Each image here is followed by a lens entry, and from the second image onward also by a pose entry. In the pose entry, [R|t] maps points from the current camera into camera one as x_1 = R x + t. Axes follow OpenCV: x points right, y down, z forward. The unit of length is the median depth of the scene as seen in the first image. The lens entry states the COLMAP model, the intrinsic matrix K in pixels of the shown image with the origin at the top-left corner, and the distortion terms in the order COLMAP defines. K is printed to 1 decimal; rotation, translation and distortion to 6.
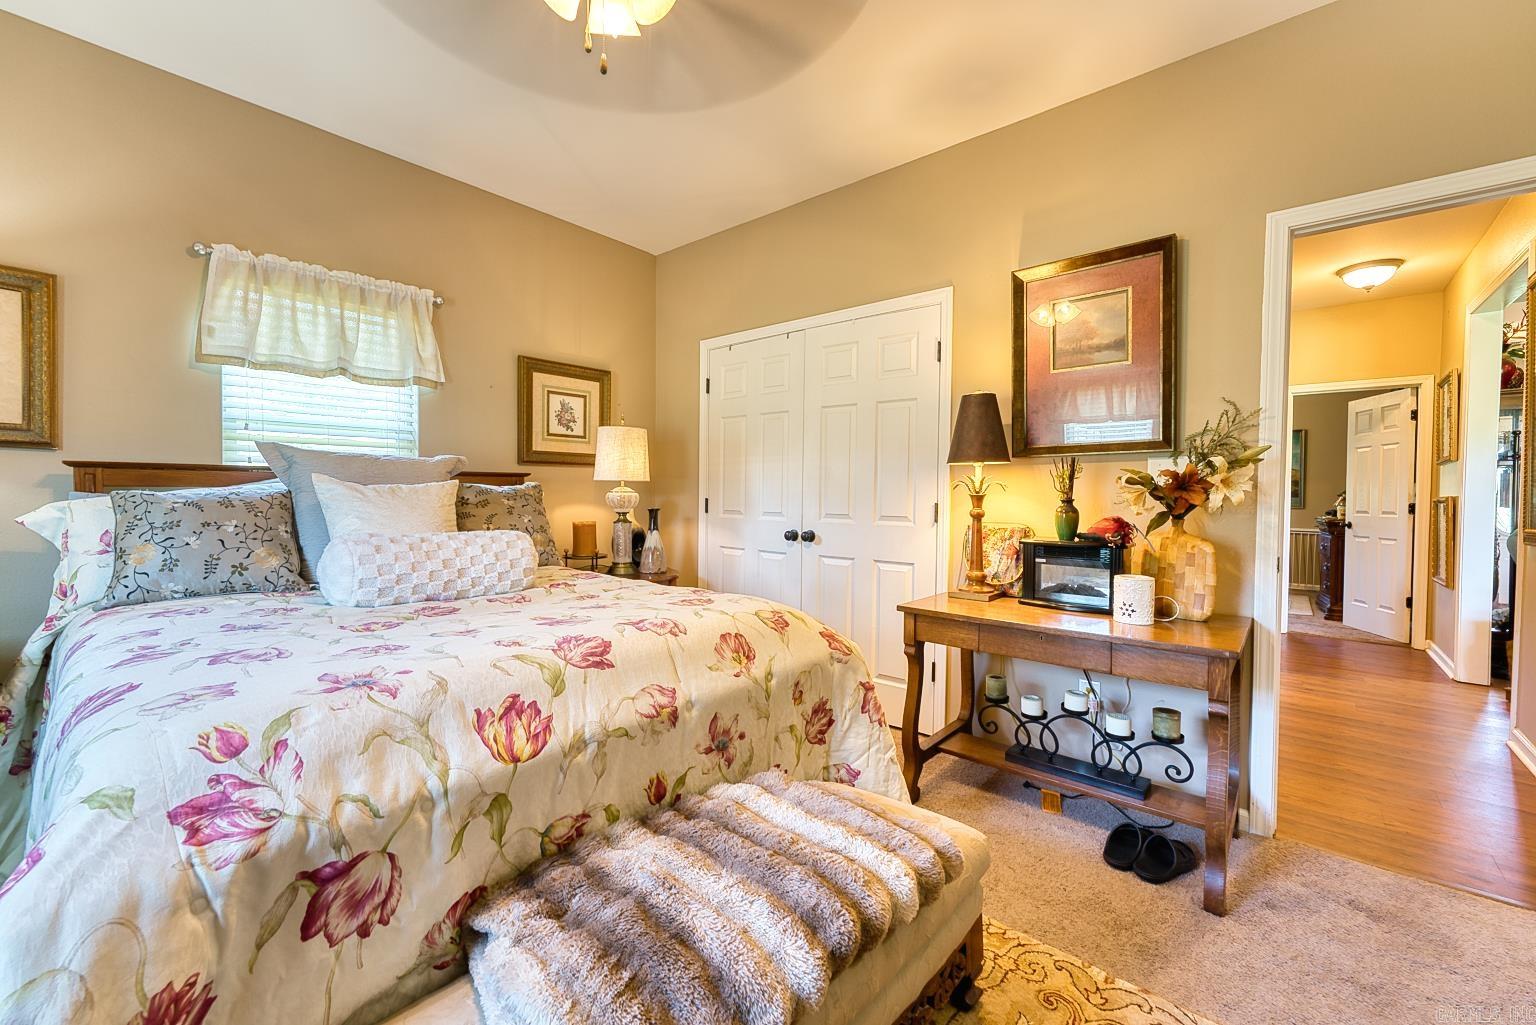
lens RADIAL K [[615.1, 0, 761.7], [0, 615.1, 508.4], [0, 0, 1]] dist [0.001490, 0.000155]
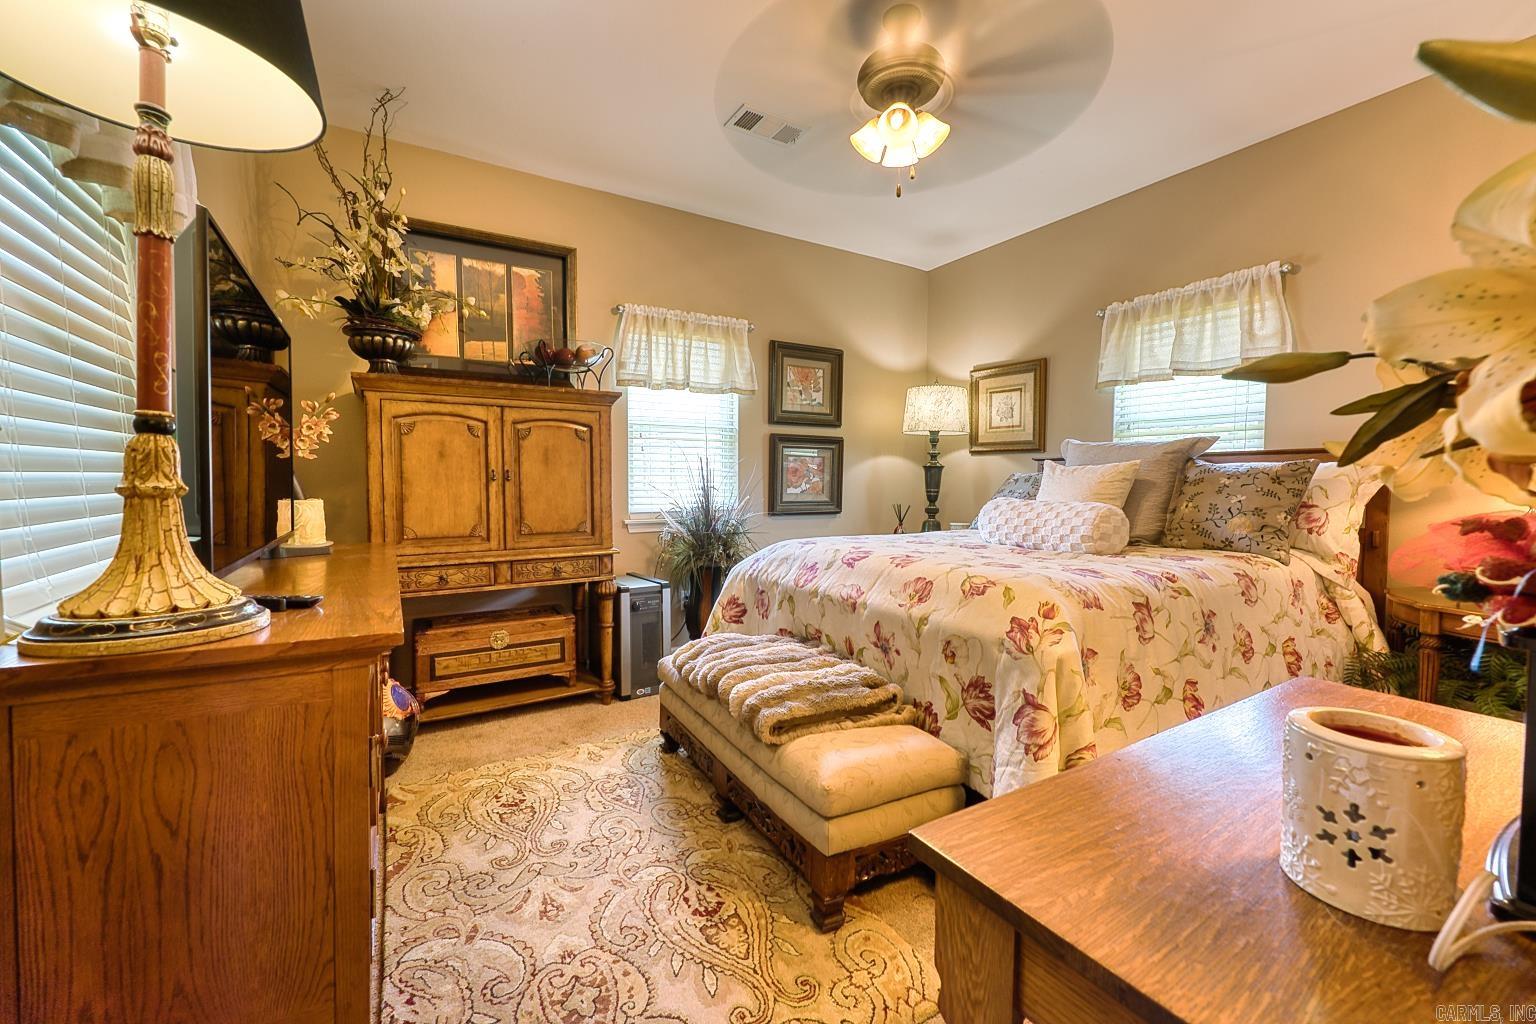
lens RADIAL K [[615.1, 0, 761.7], [0, 615.1, 507.9], [0, 0, 1]] dist [0.001490, 0.000155]
pose [[-0.312768, 0.035685, -0.949159, 1.147256], [-0.028587, 0.998488, 0.046960, 0.011692], [0.949399, 0.041821, -0.311274, 1.002781]]
